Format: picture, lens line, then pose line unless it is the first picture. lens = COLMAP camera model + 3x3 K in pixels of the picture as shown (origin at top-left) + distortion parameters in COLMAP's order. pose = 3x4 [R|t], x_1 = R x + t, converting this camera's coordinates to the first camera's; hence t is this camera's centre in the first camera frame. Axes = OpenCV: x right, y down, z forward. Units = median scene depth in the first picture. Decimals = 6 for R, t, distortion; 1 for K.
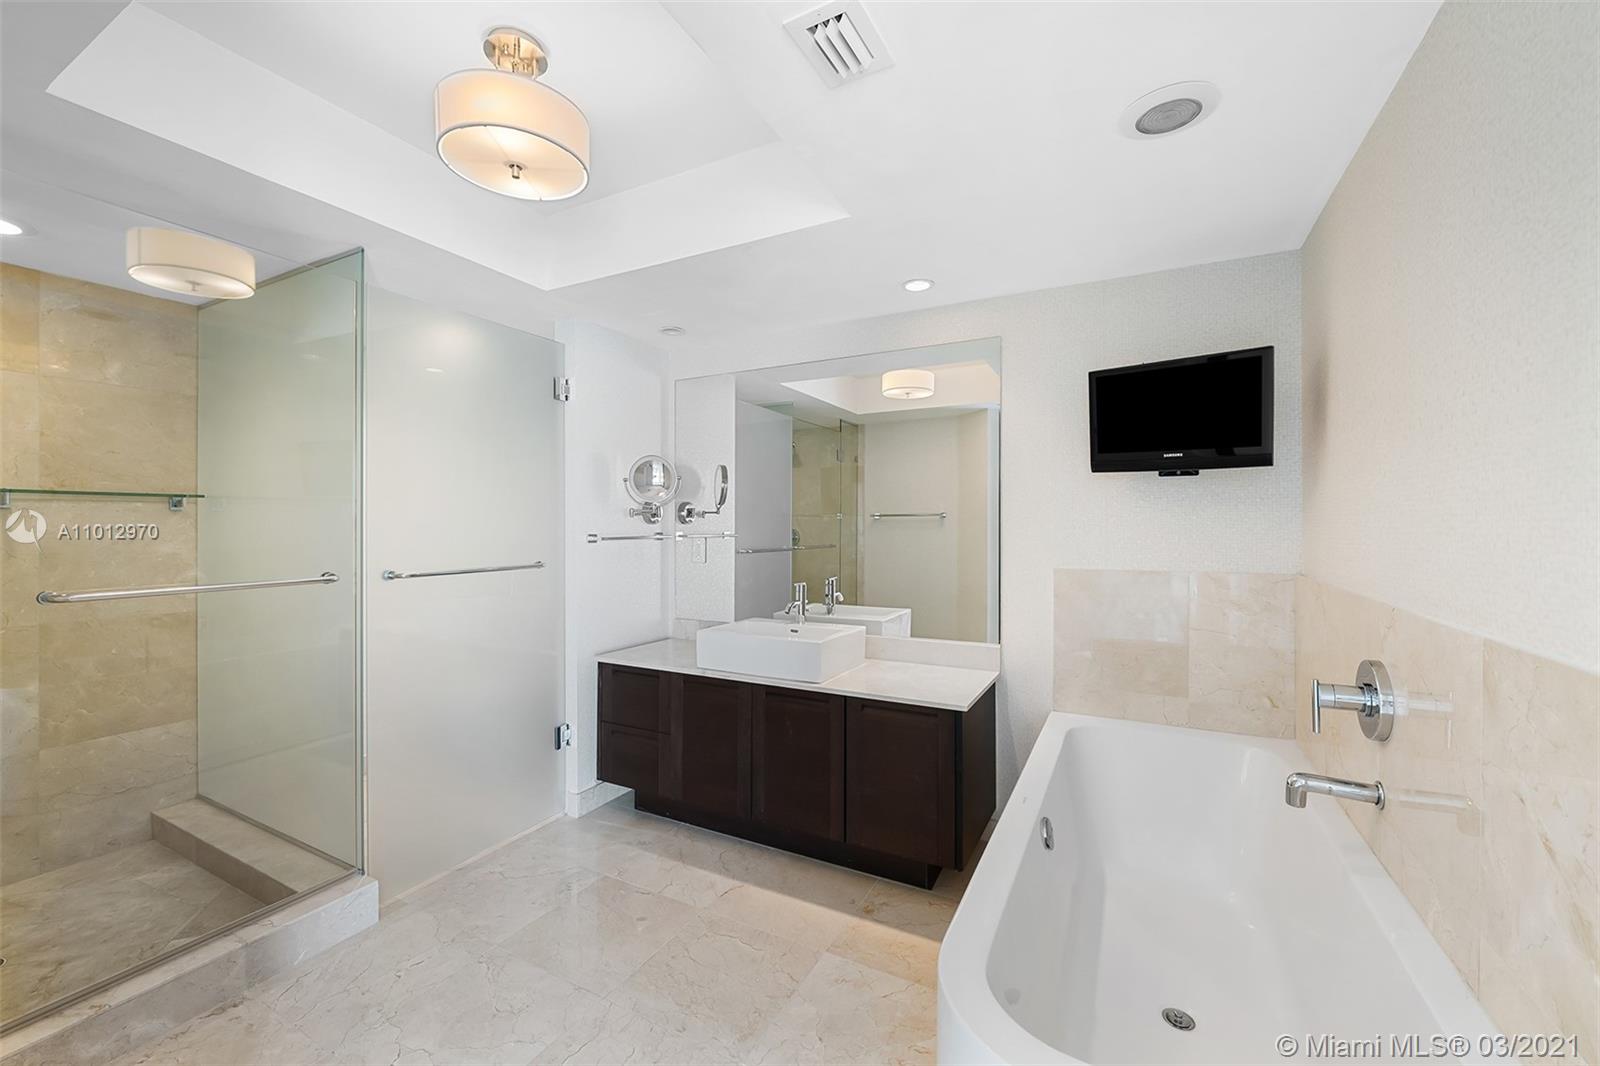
lens RADIAL K [[635.3, 0, 801.0], [0, 635.3, 516.6], [0, 0, 1]] dist [-0.000753, -0.000575]
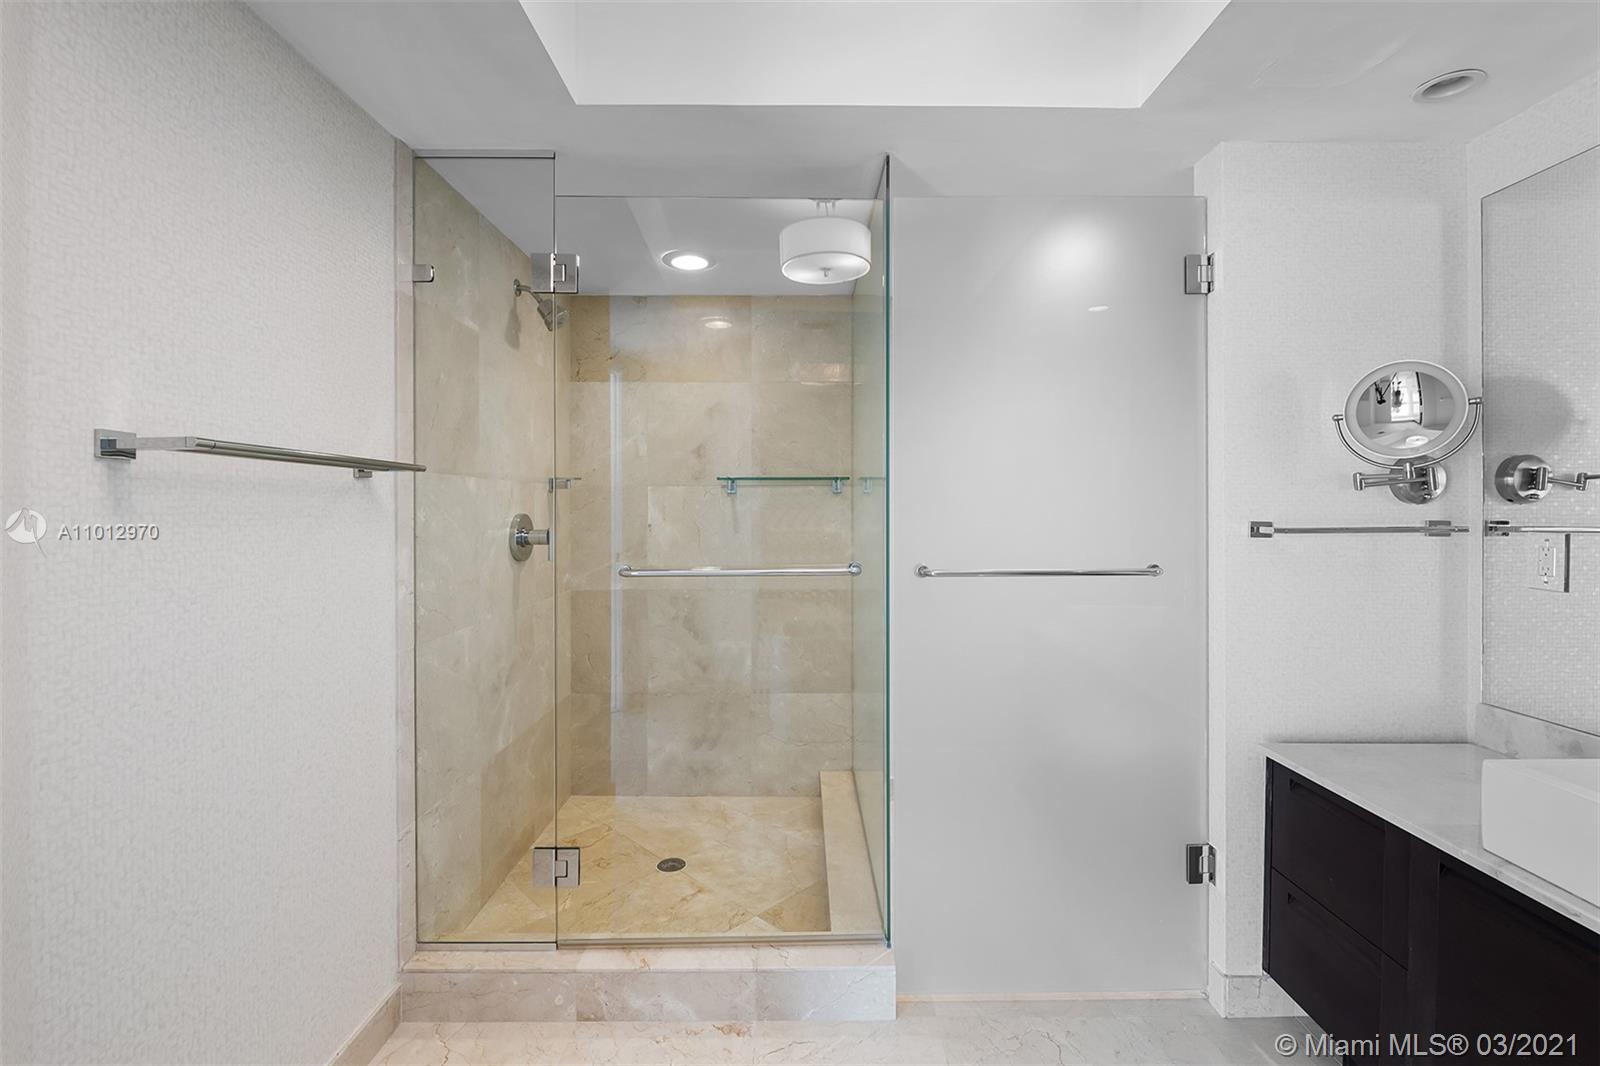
lens RADIAL K [[710.1, 0, 800.6], [0, 710.1, 510.6], [0, 0, 1]] dist [0.001458, -0.011700]
pose [[0.471473, 0.003381, -0.881874, 0.027823], [0.012969, 0.999858, 0.010767, 0.006104], [0.881785, -0.016513, 0.471362, 0.375588]]
